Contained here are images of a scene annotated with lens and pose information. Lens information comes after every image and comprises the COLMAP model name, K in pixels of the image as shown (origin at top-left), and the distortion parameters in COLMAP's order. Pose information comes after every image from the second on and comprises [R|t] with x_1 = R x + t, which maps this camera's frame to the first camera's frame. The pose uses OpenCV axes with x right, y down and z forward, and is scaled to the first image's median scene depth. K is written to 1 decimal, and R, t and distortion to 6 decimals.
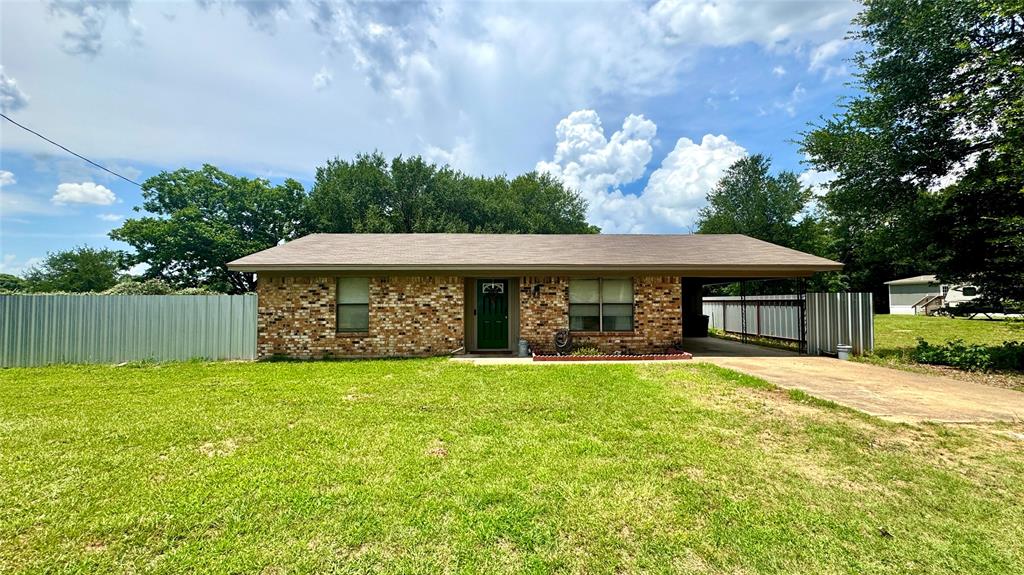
lens RADIAL K [[407.6, 0, 512.8], [0, 407.6, 288.7], [0, 0, 1]] dist [-0.004759, 0.000567]
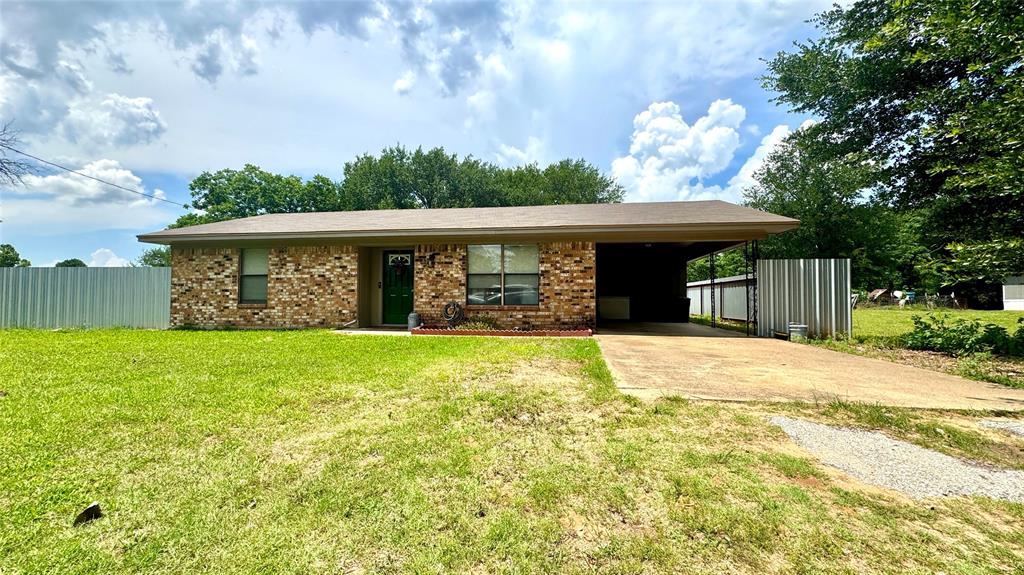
lens RADIAL K [[407.6, 0, 513.6], [0, 407.6, 288.1], [0, 0, 1]] dist [-0.004759, 0.000567]
pose [[0.985302, 0.000854, -0.170819, 0.395392], [-0.000505, 0.999998, 0.002089, 0.066136], [0.170821, -0.001972, 0.985300, 0.130593]]
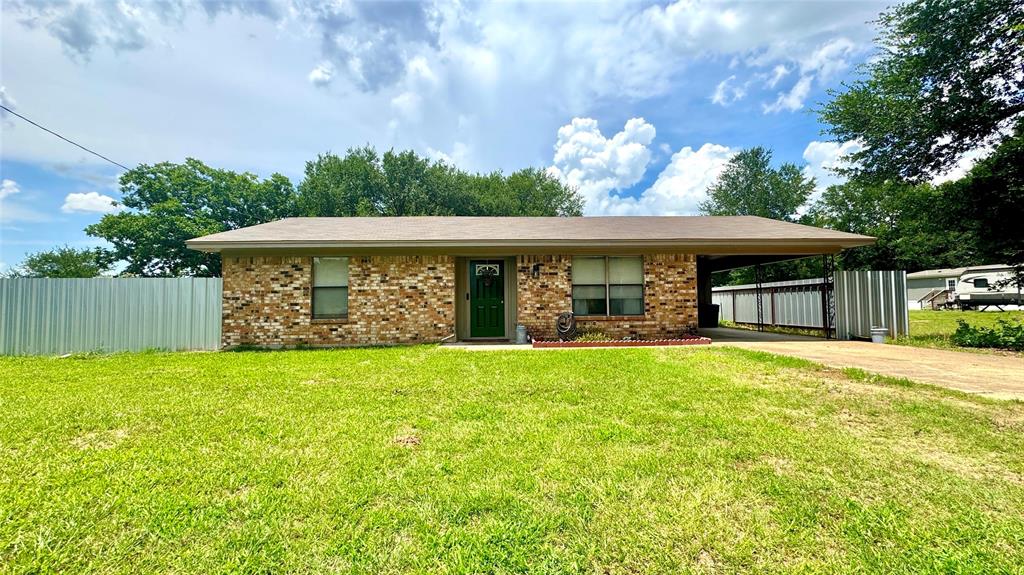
lens RADIAL K [[407.6, 0, 512.7], [0, 407.6, 288.1], [0, 0, 1]] dist [-0.004759, 0.000567]
pose [[0.999933, -0.008212, 0.008134, -0.000146], [0.008301, 0.999906, -0.010913, 0.052806], [-0.008044, 0.010980, 0.999907, 0.104226]]
